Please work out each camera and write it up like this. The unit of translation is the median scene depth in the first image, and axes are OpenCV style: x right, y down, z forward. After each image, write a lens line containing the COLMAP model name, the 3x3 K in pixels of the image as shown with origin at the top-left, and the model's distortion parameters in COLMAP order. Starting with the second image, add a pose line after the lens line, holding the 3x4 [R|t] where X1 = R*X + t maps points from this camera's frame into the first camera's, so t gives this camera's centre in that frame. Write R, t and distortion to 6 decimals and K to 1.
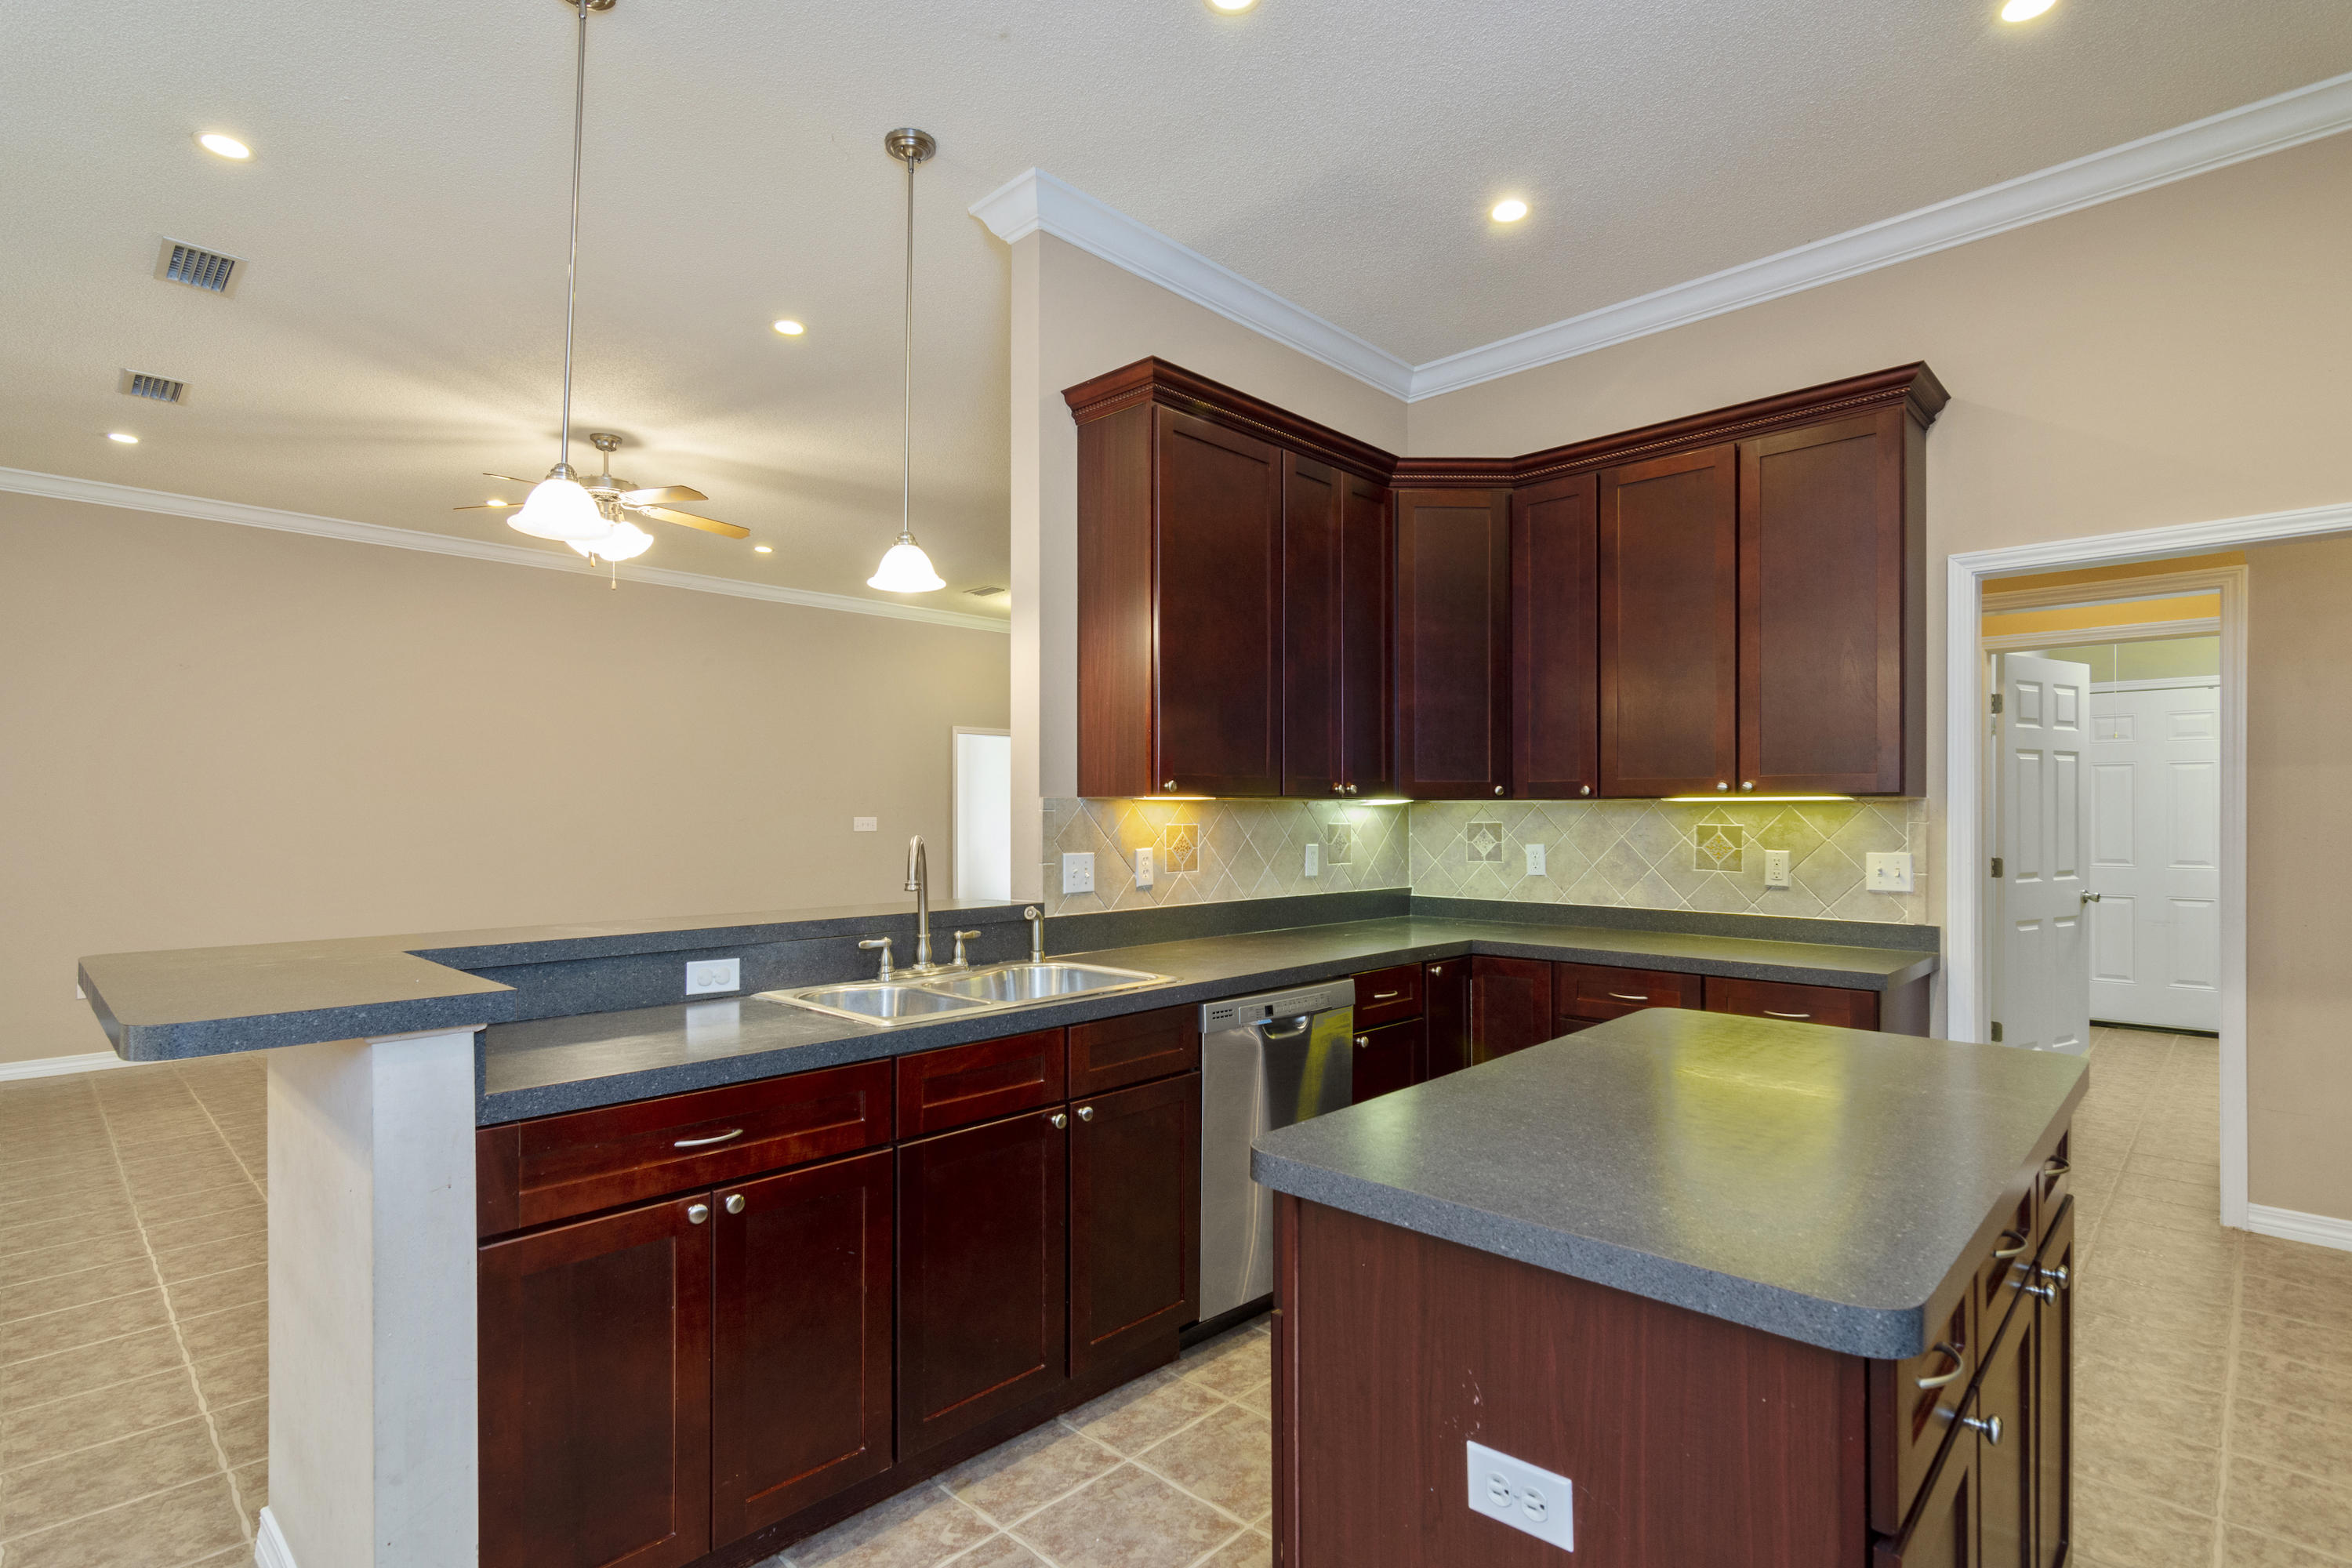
lens RADIAL K [[1140.0, 0, 1173.8], [0, 1140.0, 812.5], [0, 0, 1]] dist [-0.003100, 0.002318]
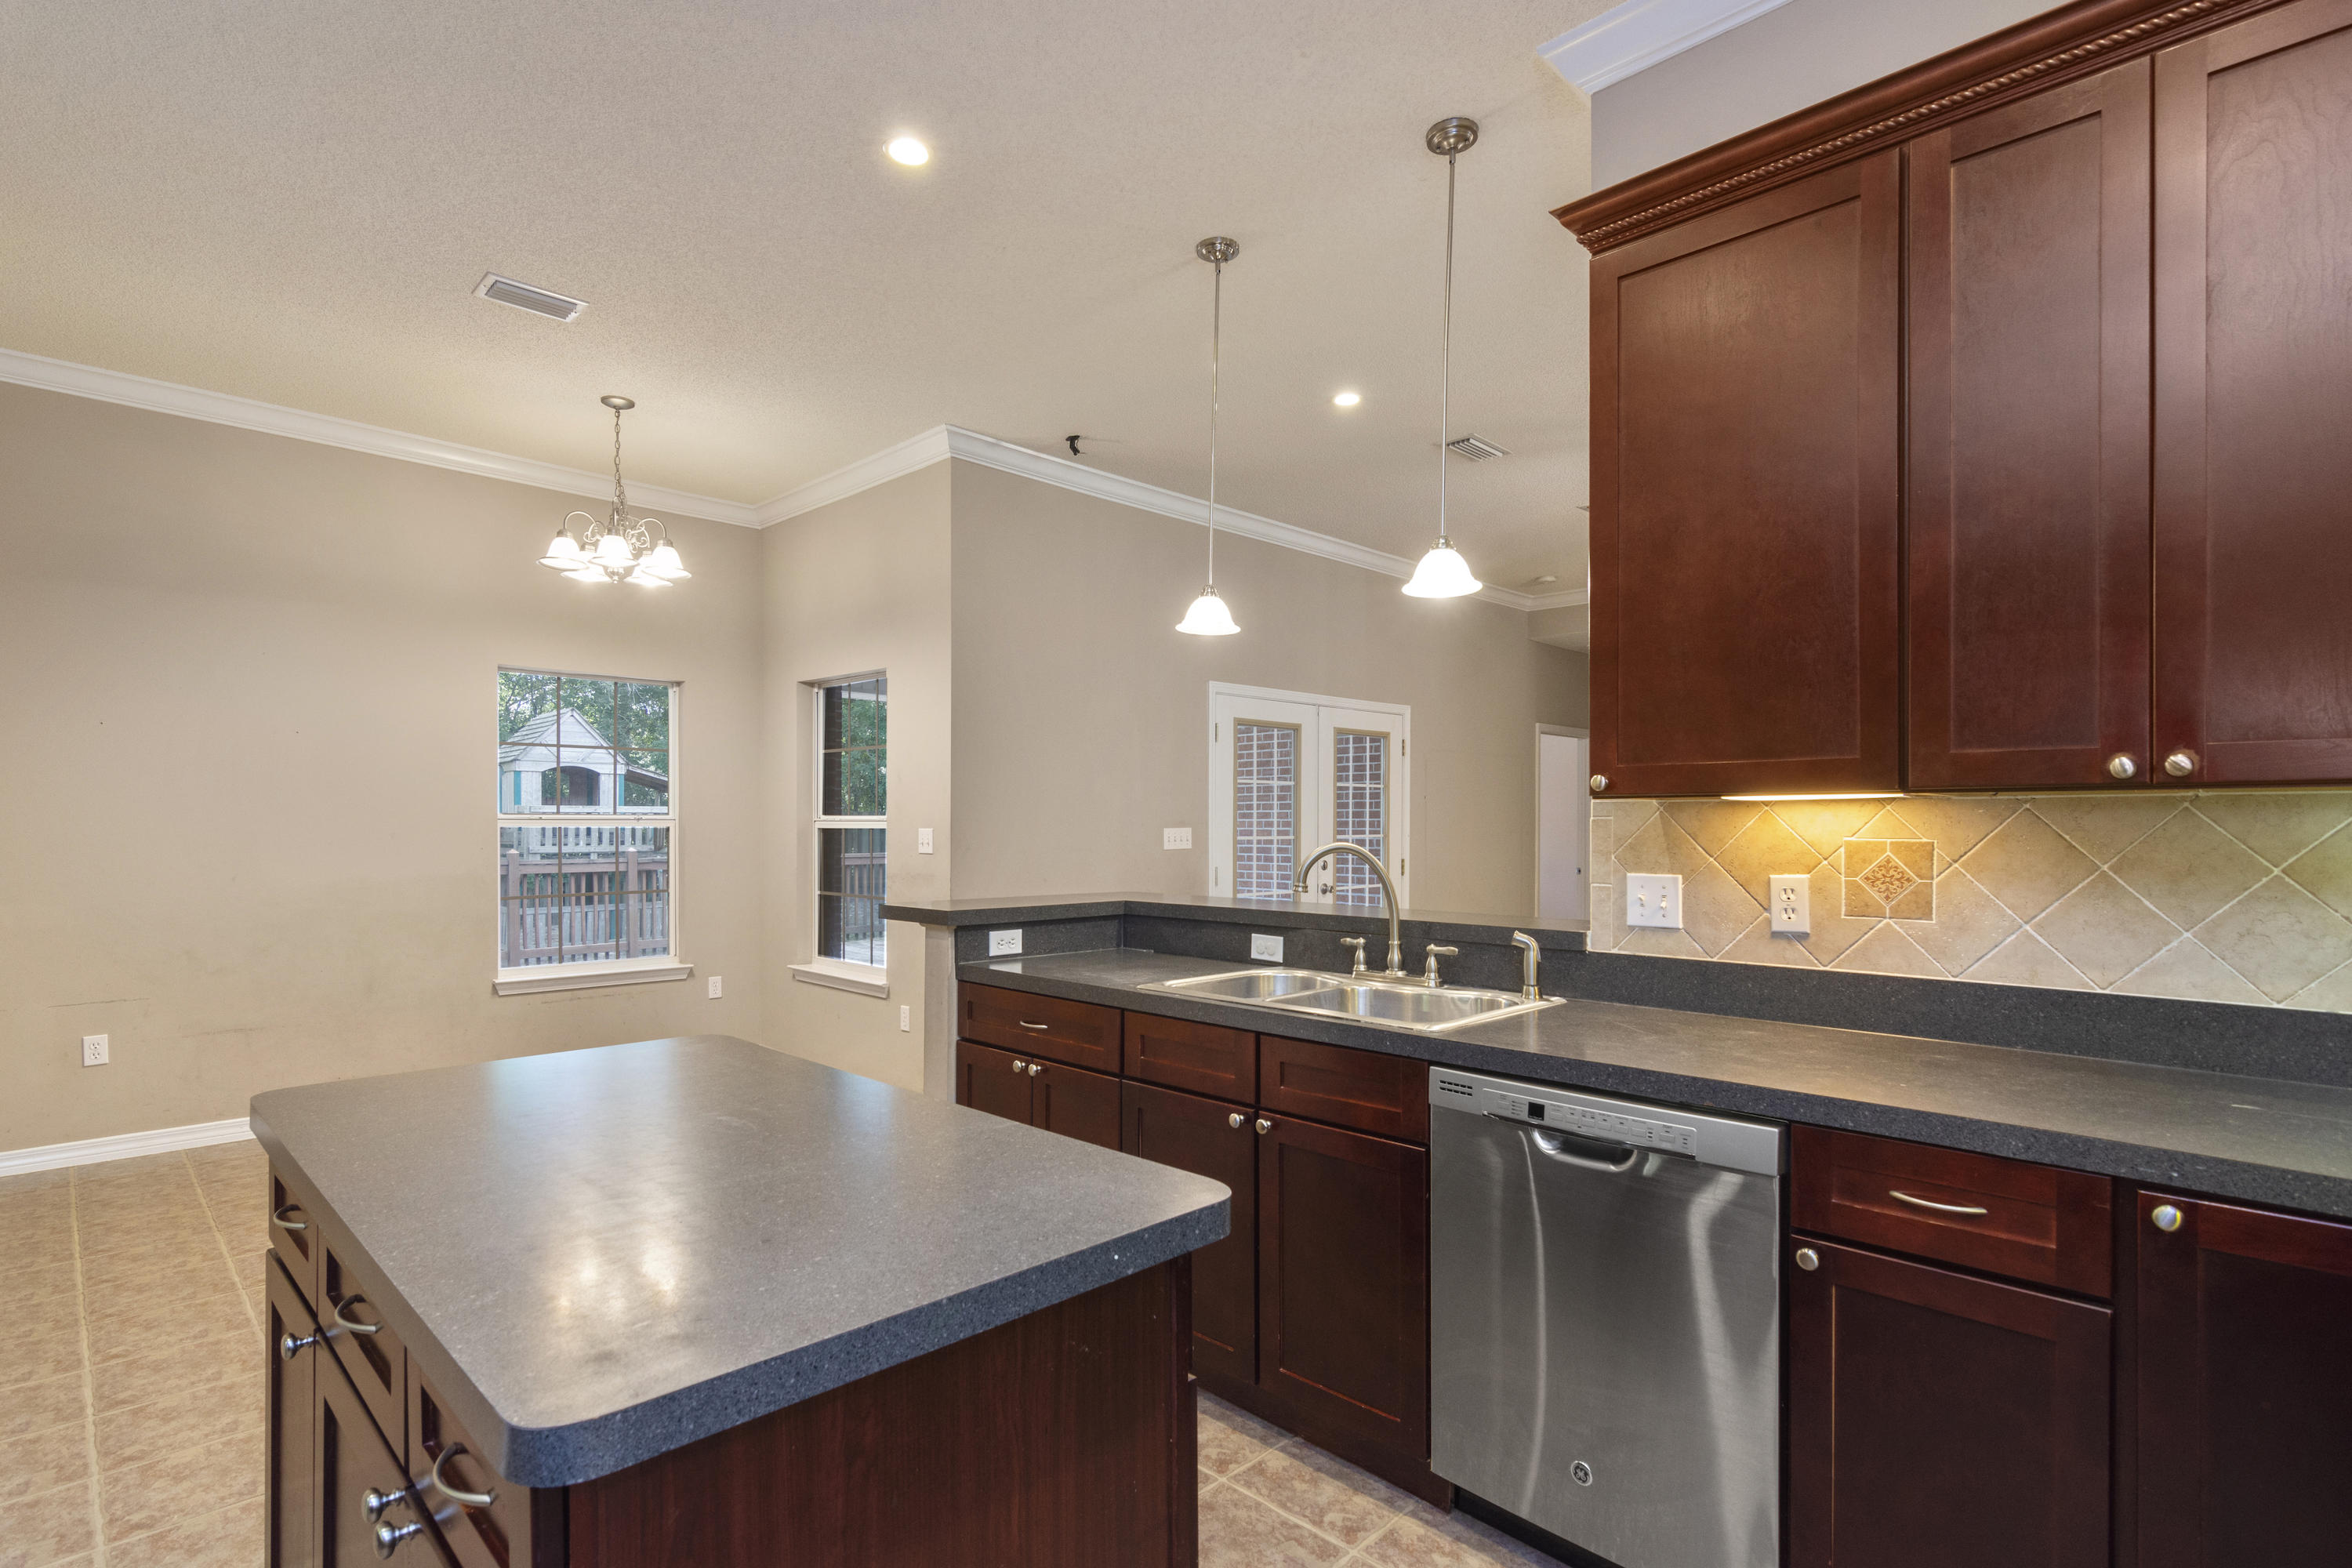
lens RADIAL K [[1146.4, 0, 1174.0], [0, 1146.4, 824.1], [0, 0, 1]] dist [-0.001166, 0.001135]
pose [[-0.024093, 0.001546, -0.999709, 0.668463], [0.000087, 0.999999, 0.001544, 0.001380], [0.999710, -0.000050, -0.024093, 0.692273]]
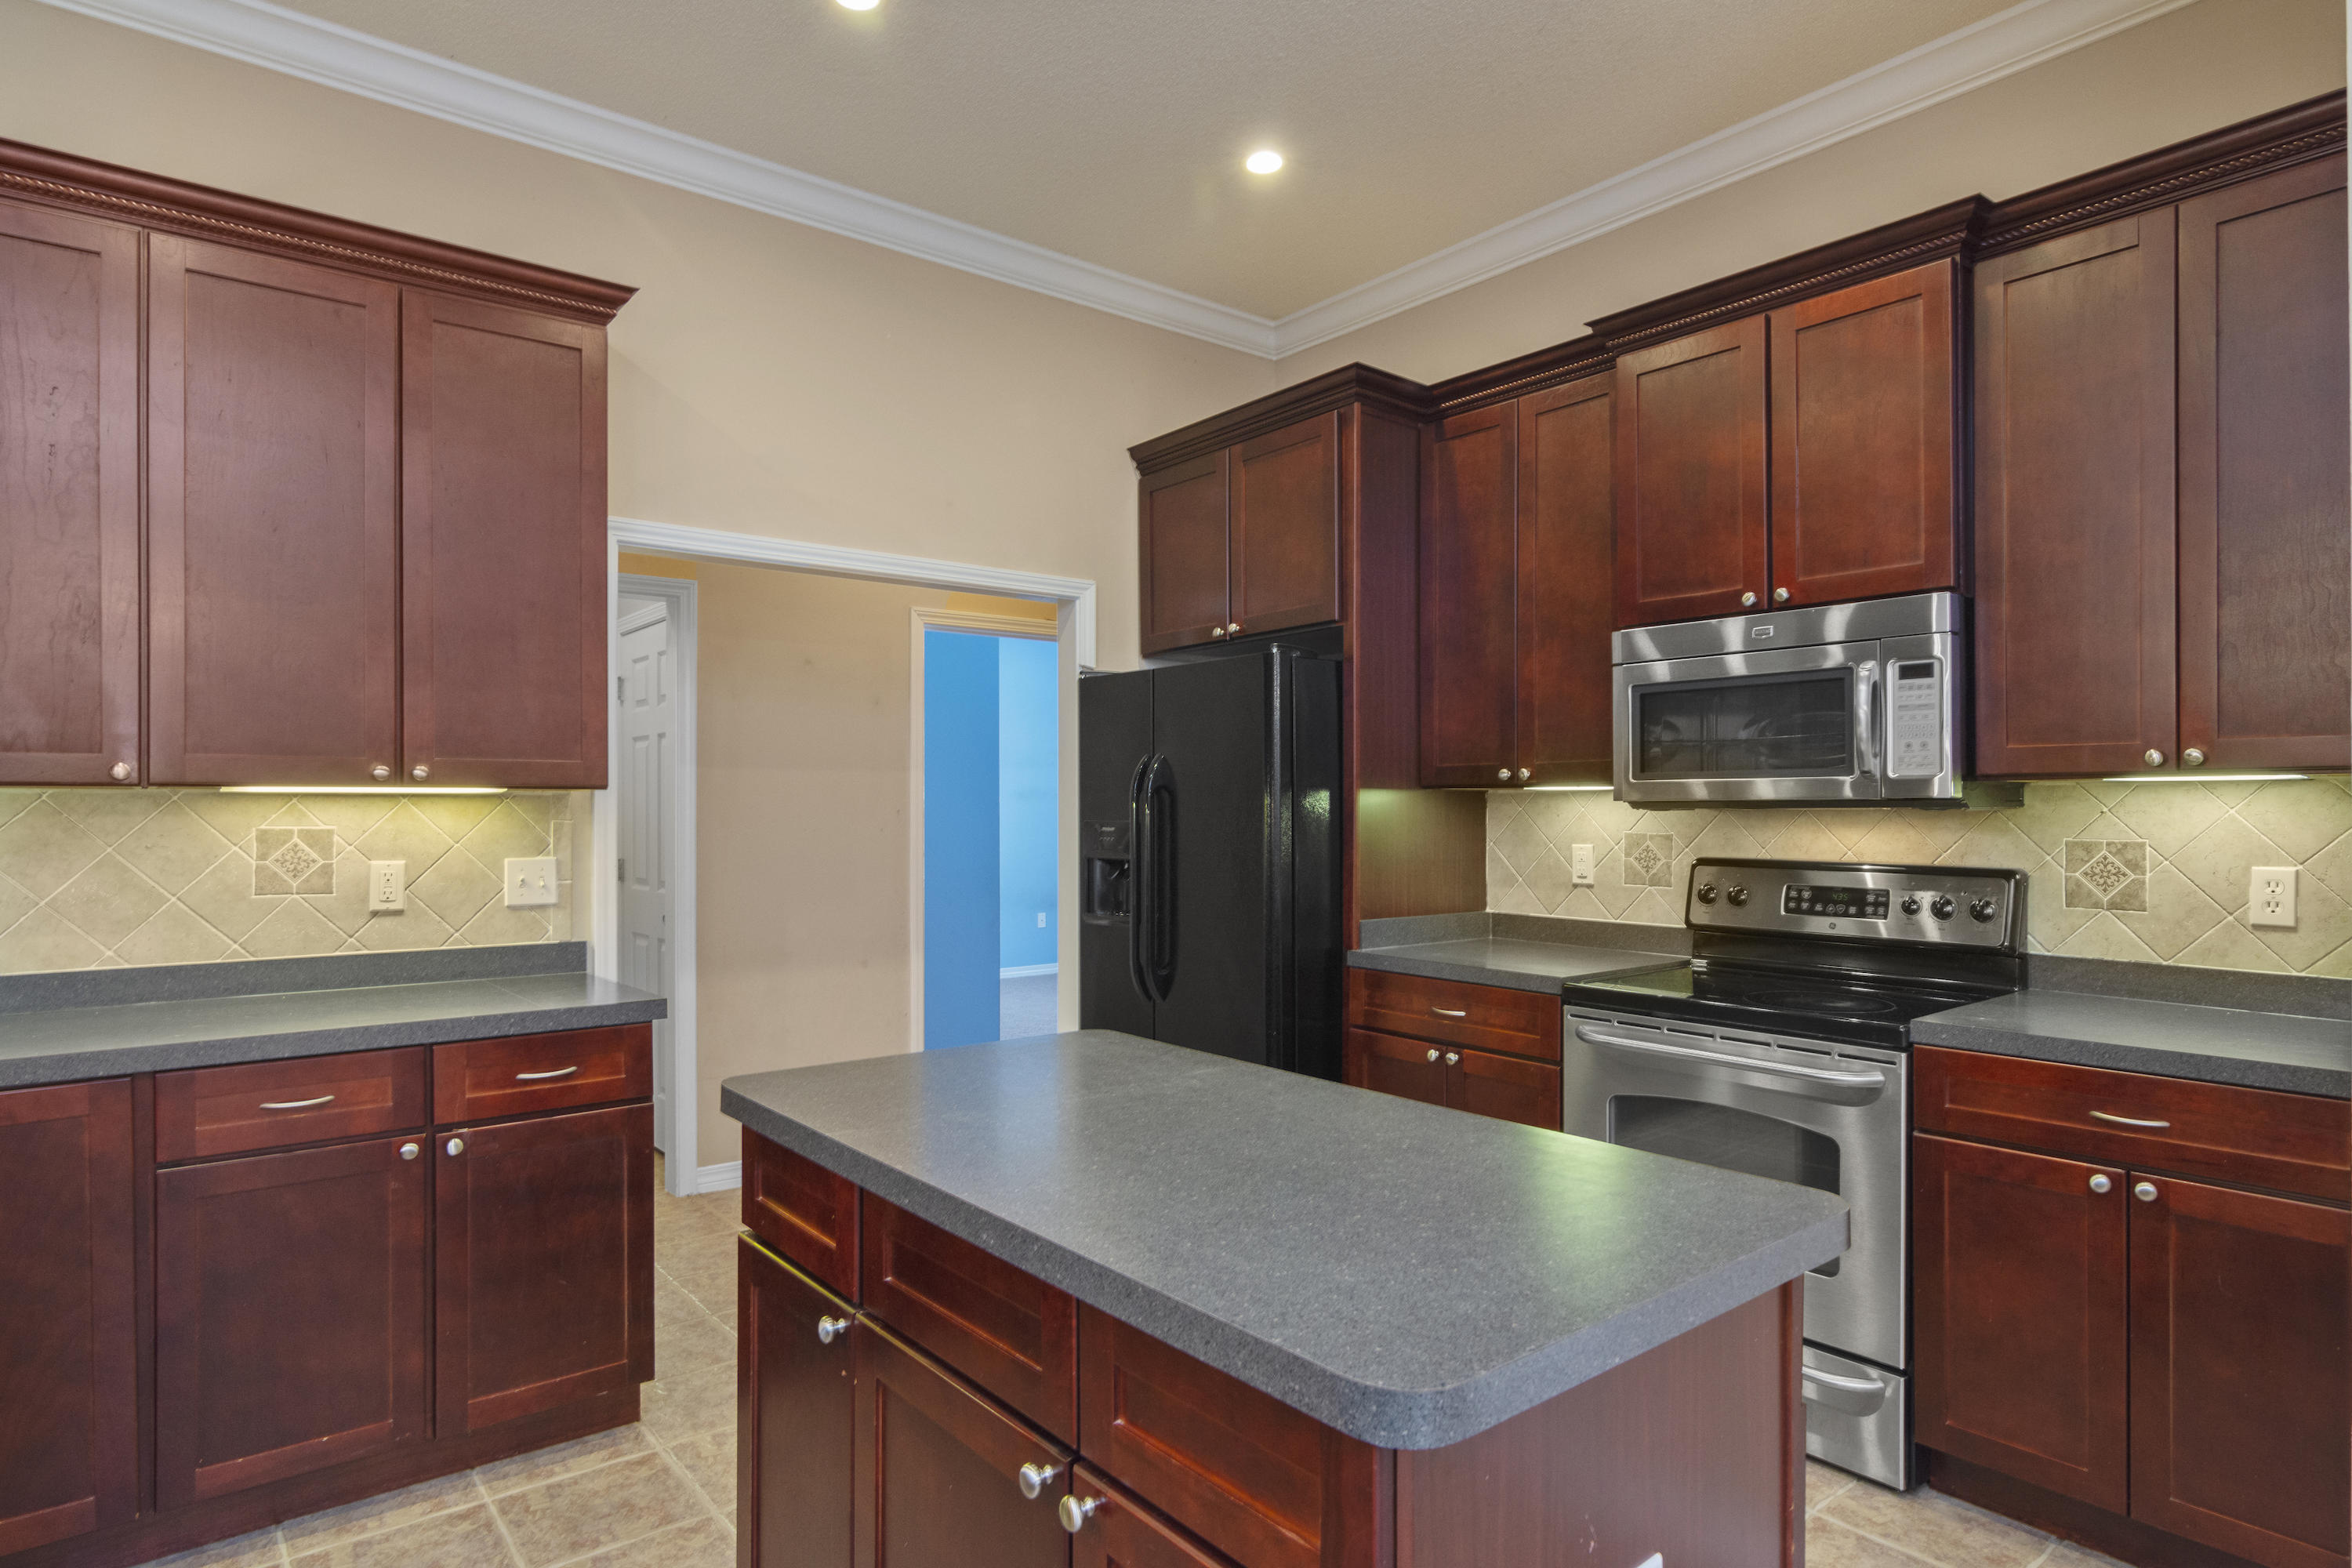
lens RADIAL K [[1282.6, 0, 1177.8], [0, 1282.6, 814.7], [0, 0, 1]] dist [-0.004249, -0.001635]
pose [[0.128115, -0.004603, 0.991749, -0.238356], [0.002827, 0.999987, 0.004276, 0.001471], [-0.991755, 0.002256, 0.128127, 0.430460]]
